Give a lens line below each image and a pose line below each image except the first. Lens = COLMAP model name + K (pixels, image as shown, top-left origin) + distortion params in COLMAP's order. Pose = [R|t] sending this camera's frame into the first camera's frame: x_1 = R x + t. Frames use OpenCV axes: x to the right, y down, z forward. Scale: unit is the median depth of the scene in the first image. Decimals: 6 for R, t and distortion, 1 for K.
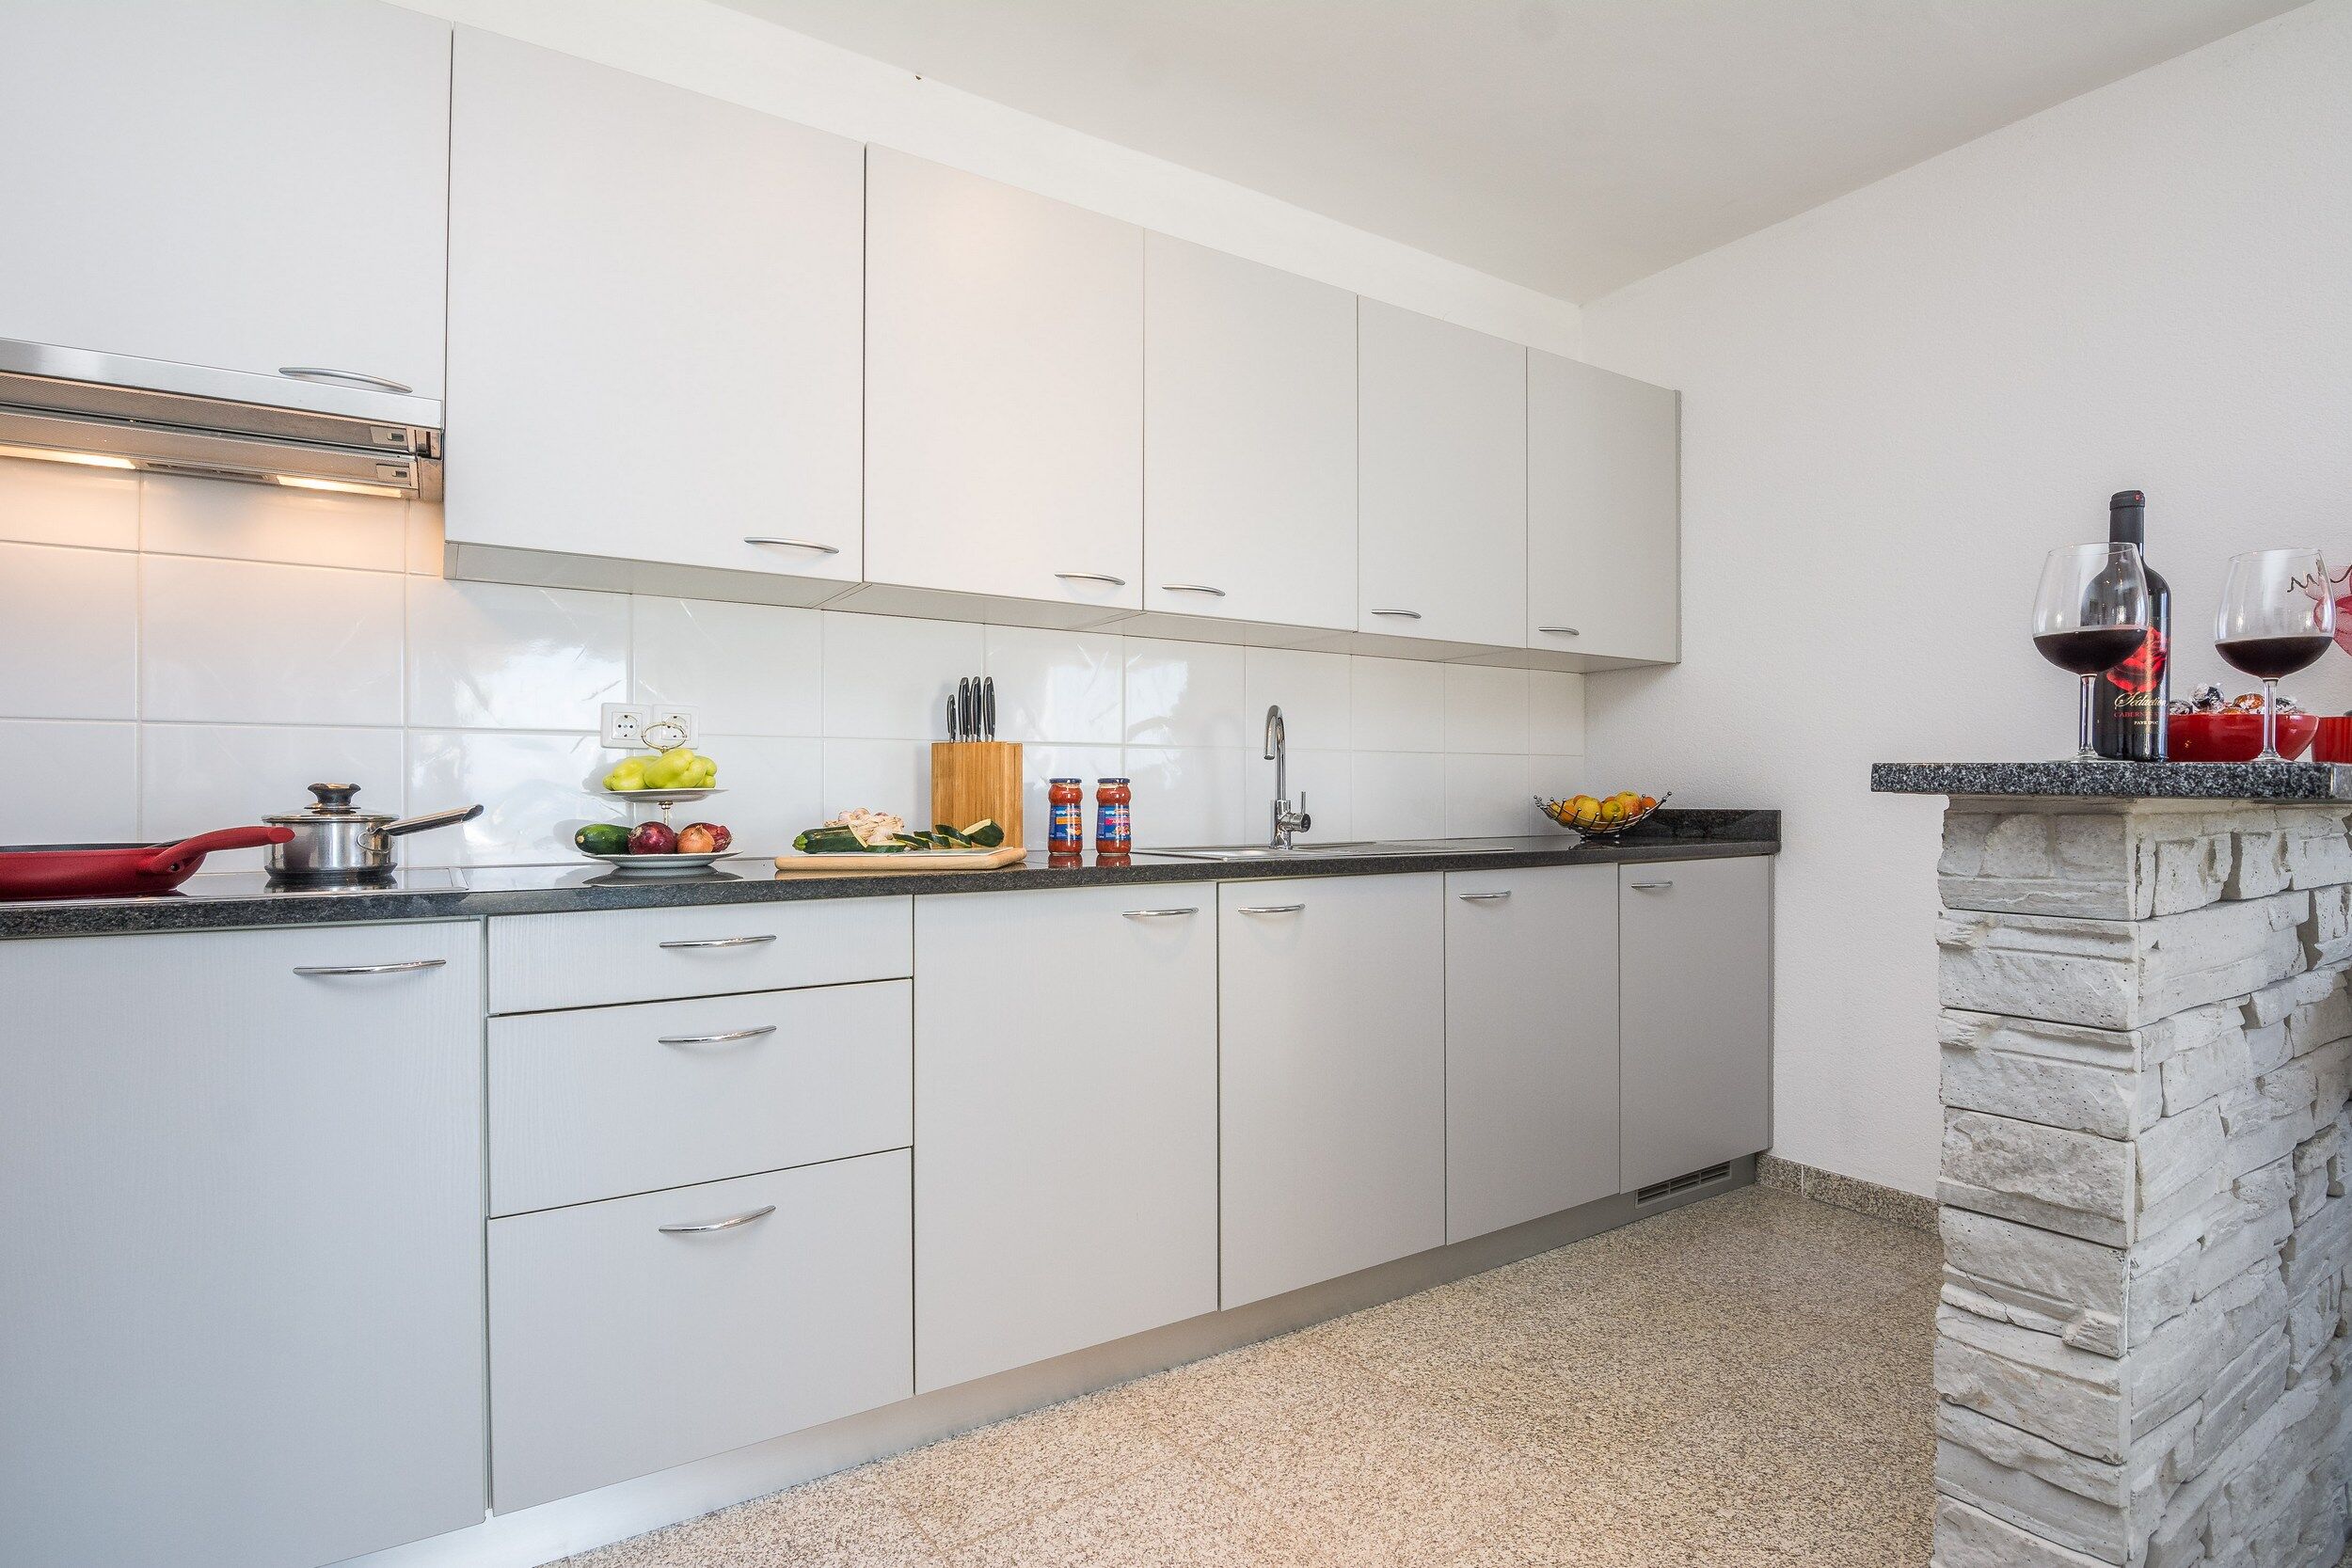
lens RADIAL K [[1158.7, 0, 1176.0], [0, 1158.7, 784.0], [0, 0, 1]] dist [-0.021885, -0.000921]
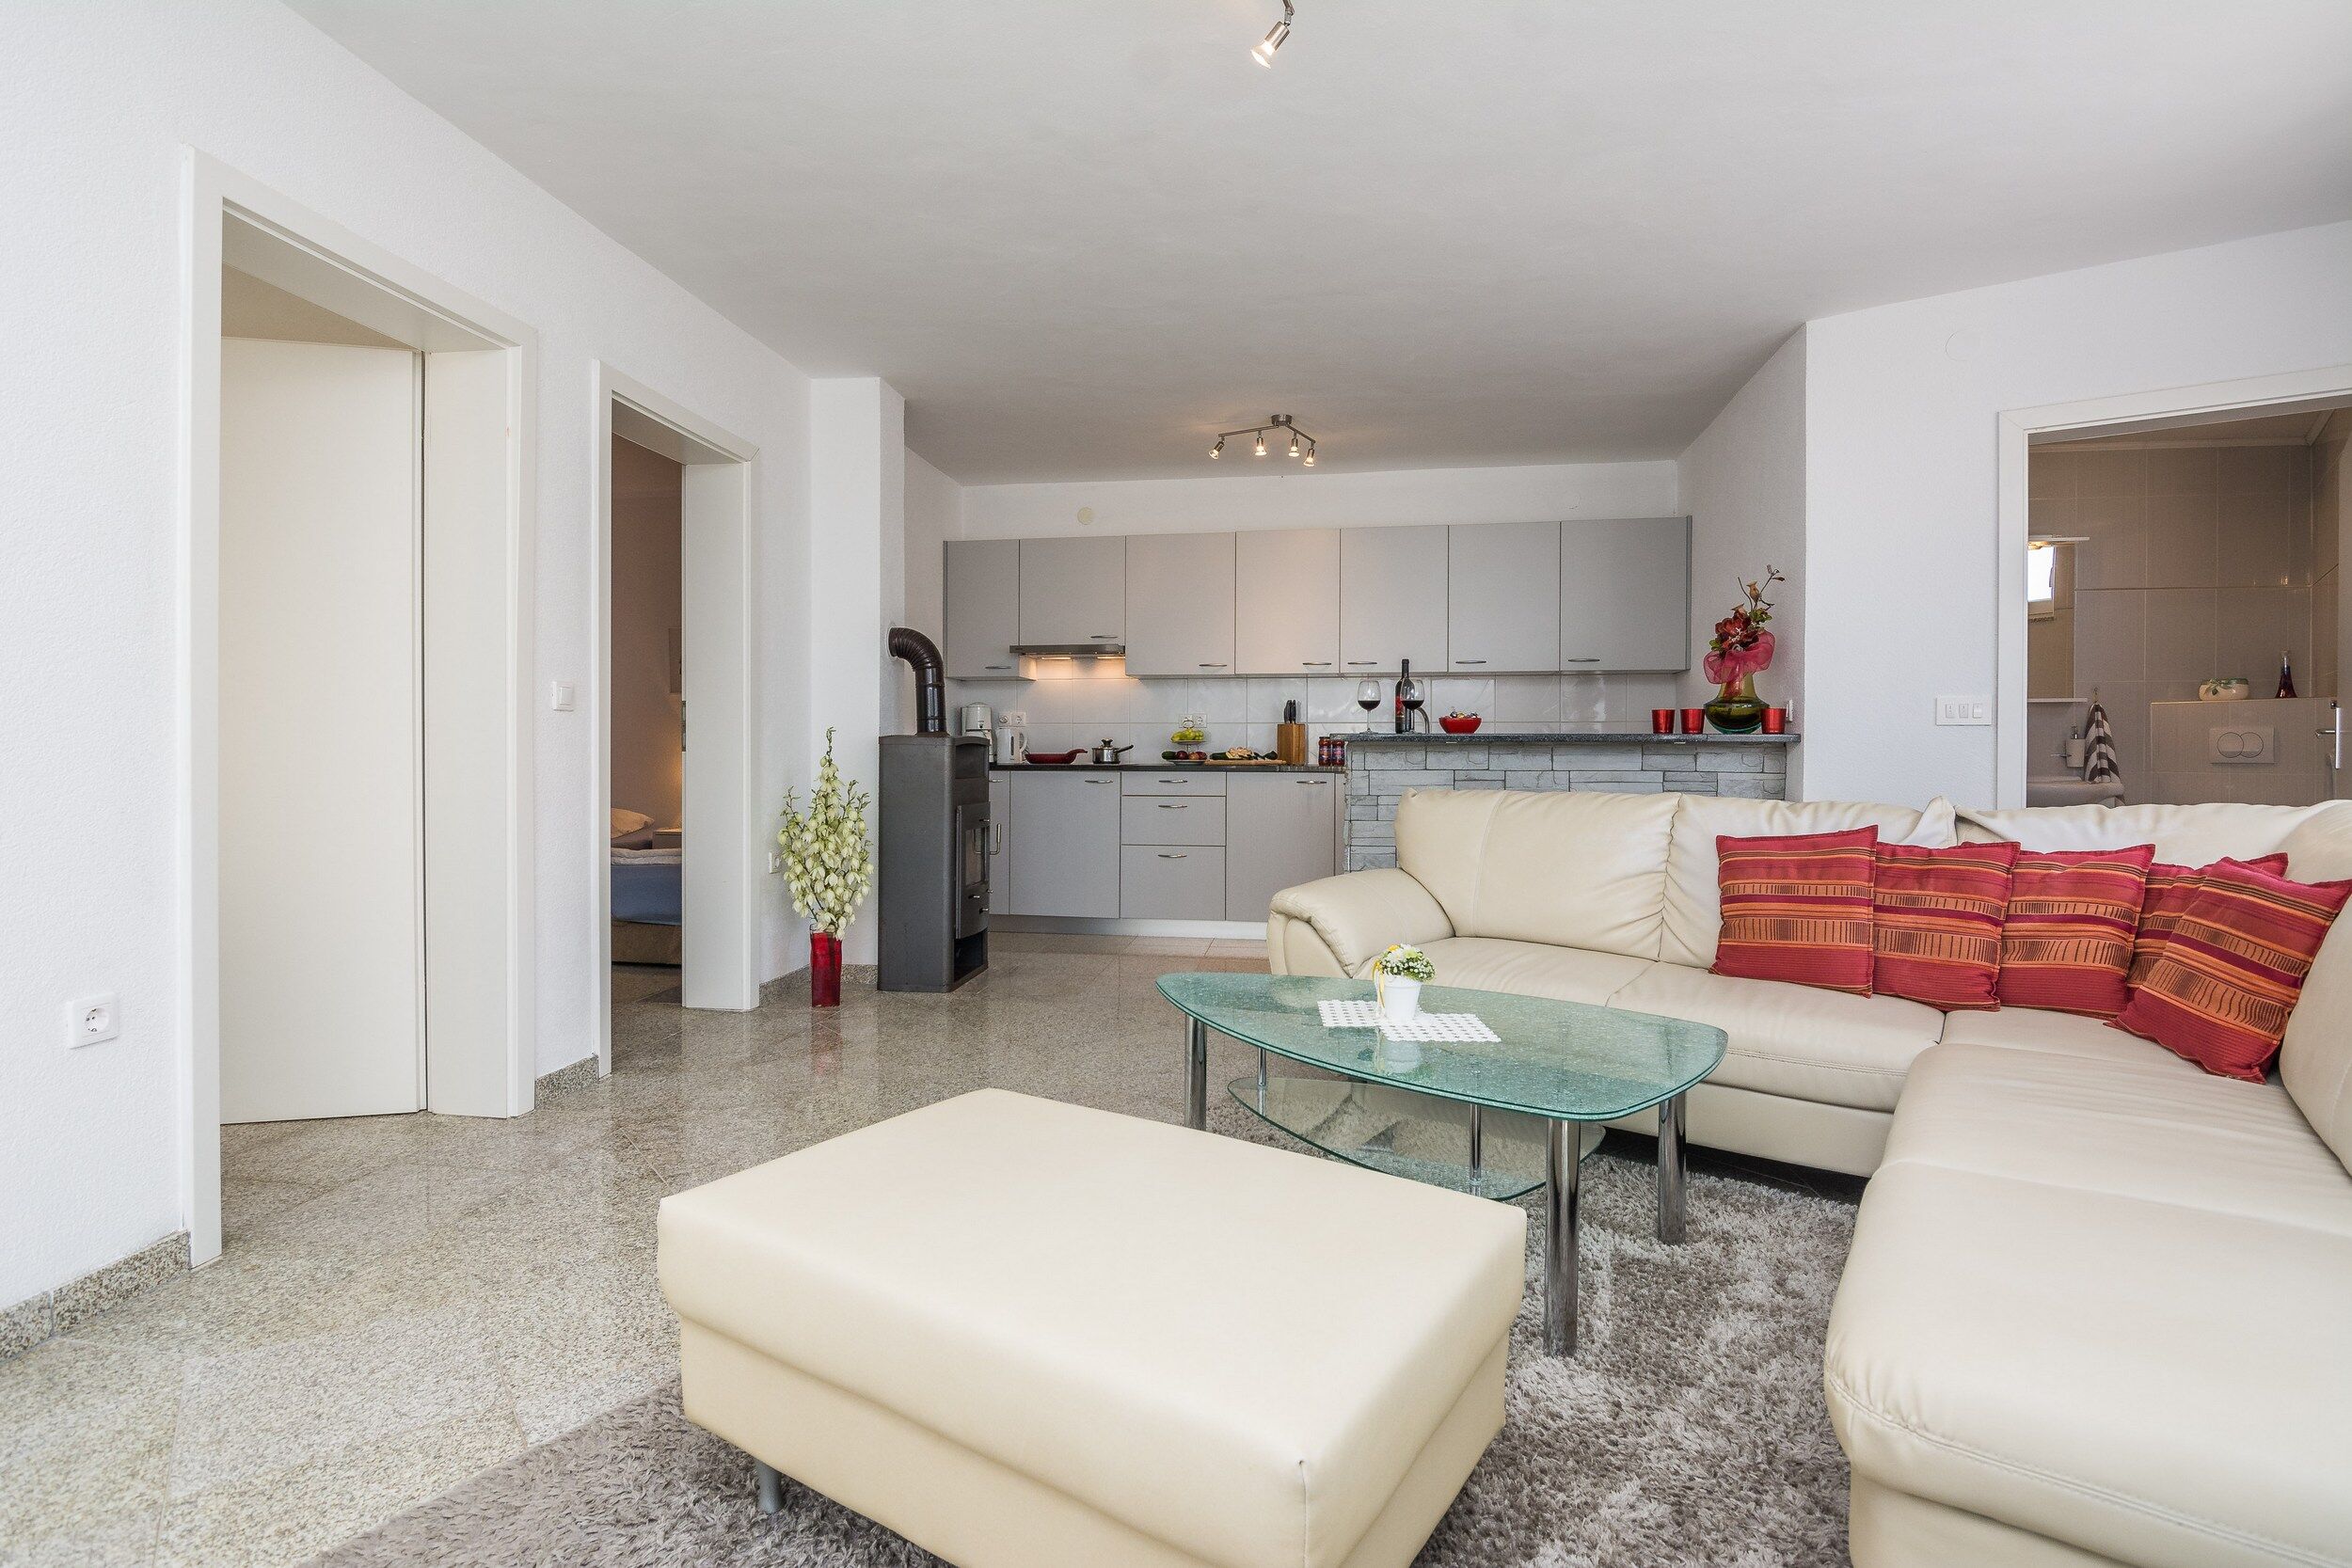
lens RADIAL K [[1143.2, 0, 1141.2], [0, 1143.2, 775.2], [0, 0, 1]] dist [-0.016124, -0.000394]
pose [[0.699967, 0.019495, -0.713909, 1.834640], [0.003323, 0.999528, 0.030552, 0.003680], [0.714167, -0.023758, 0.699572, -1.407709]]
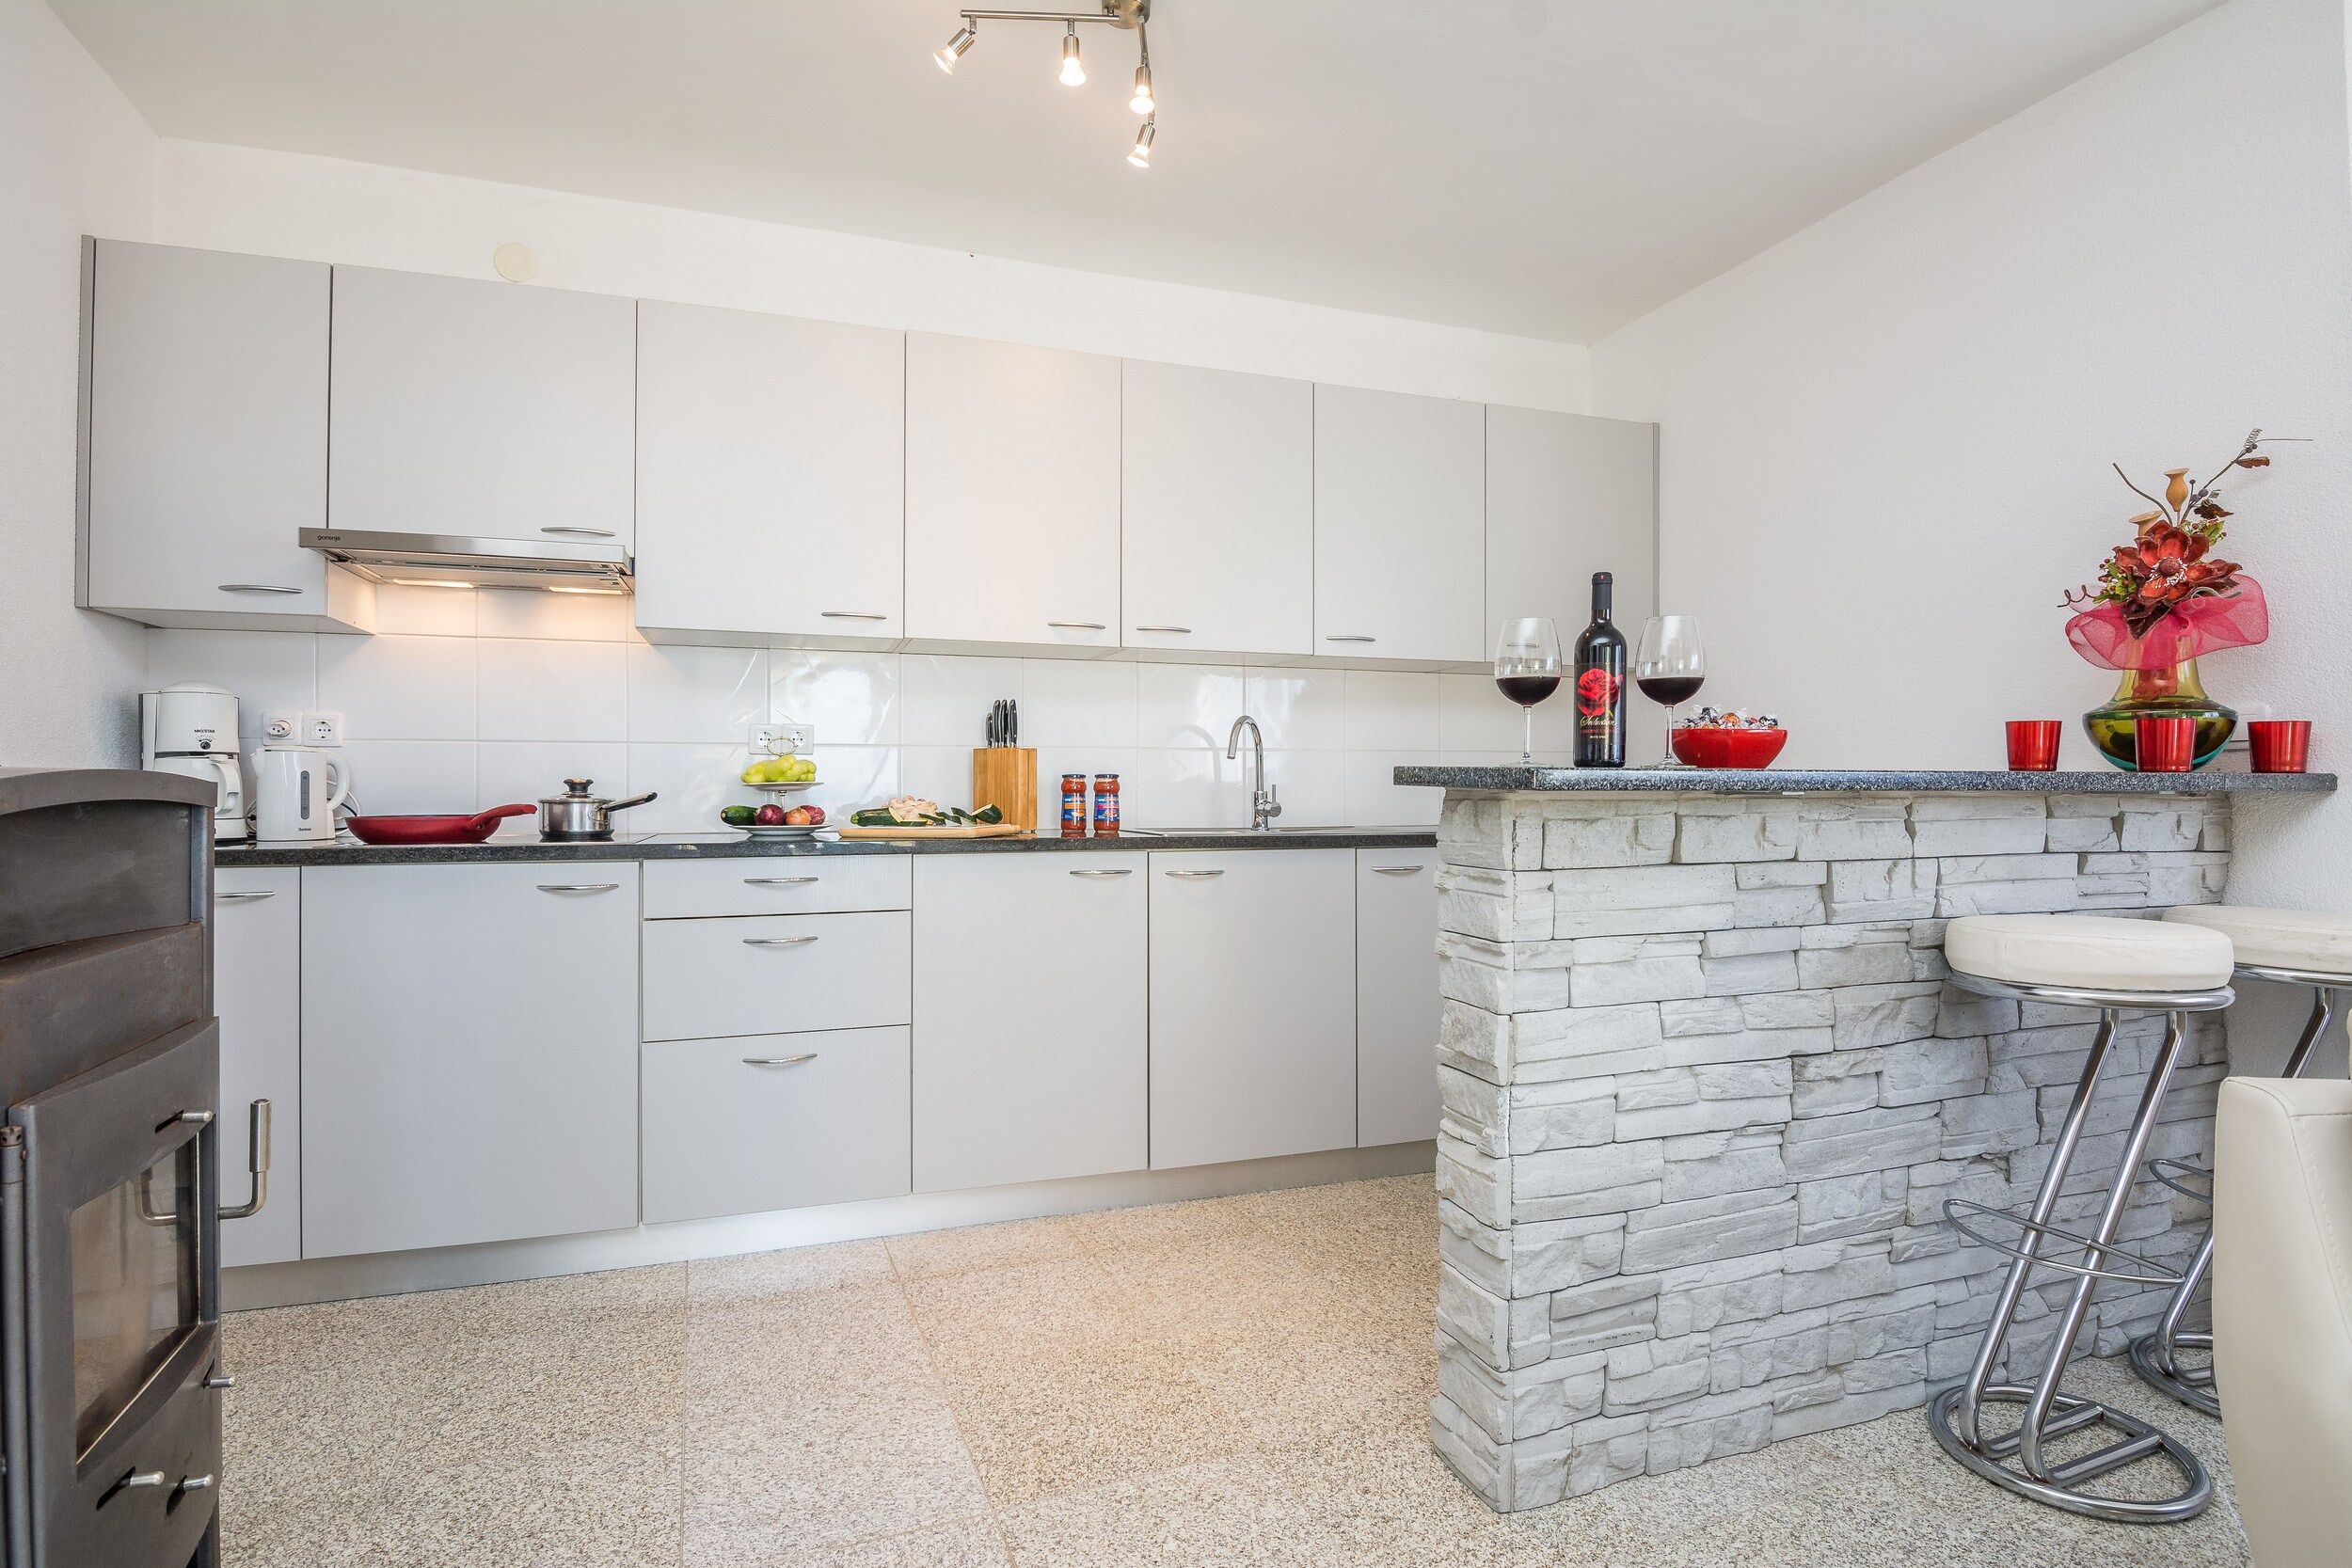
lens RADIAL K [[1143.2, 0, 1141.2], [0, 1143.2, 775.2], [0, 0, 1]] dist [-0.016124, -0.000394]
pose [[0.966665, -0.001365, -0.256043, 0.390407], [0.001138, 0.999999, -0.001034, -0.002911], [0.256044, 0.000708, 0.966665, -0.306336]]
